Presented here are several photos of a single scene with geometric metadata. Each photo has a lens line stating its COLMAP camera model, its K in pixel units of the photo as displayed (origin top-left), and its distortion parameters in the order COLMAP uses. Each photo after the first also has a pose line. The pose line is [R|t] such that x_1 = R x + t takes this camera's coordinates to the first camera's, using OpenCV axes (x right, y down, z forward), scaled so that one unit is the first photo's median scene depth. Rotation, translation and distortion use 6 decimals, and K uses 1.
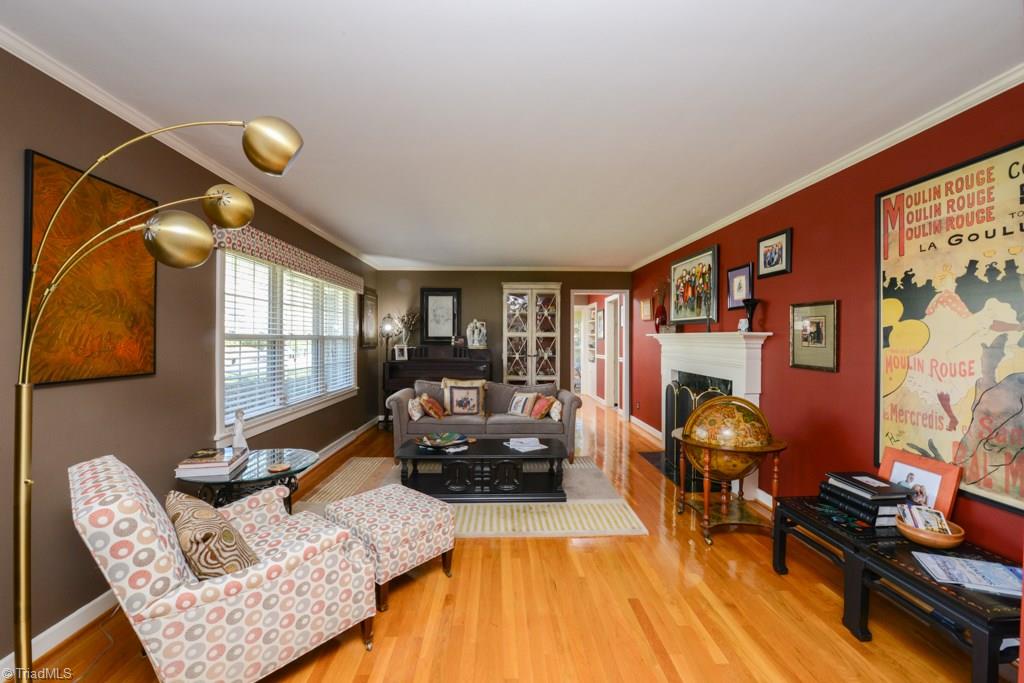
lens RADIAL K [[405.8, 0, 512.0], [0, 405.8, 341.5], [0, 0, 1]] dist [0.020748, -0.000092]
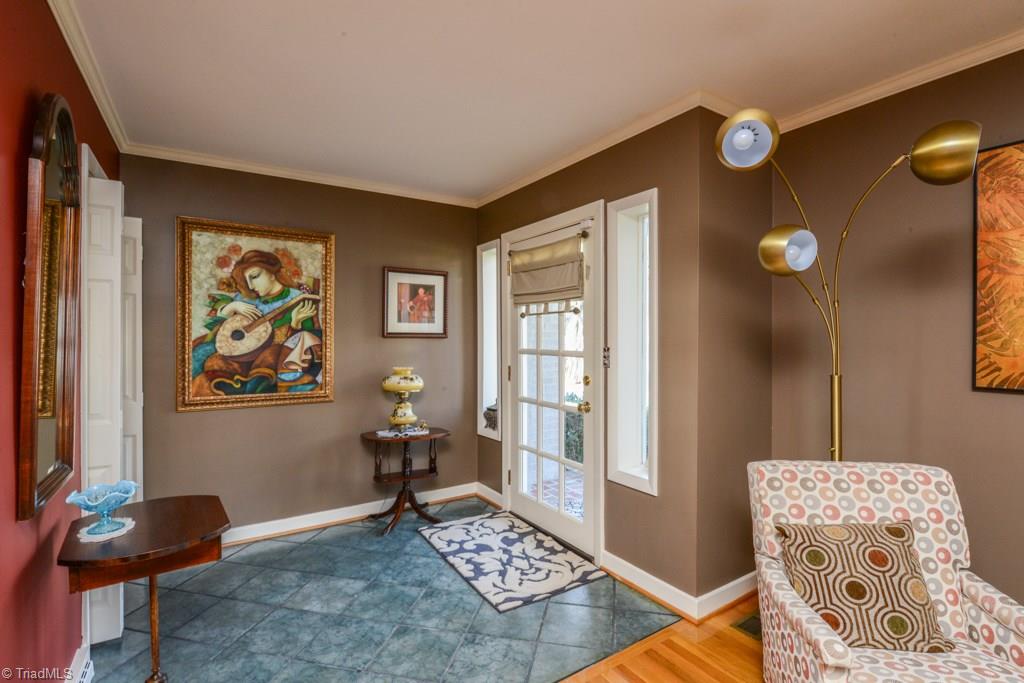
lens RADIAL K [[483.7, 0, 512.0], [0, 483.7, 341.5], [0, 0, 1]] dist [-0.002791, -0.000203]
pose [[-0.875194, -0.000744, -0.483771, 0.362173], [-0.007063, 0.999912, 0.011239, -0.010822], [0.483720, 0.013253, -0.875122, 1.417880]]
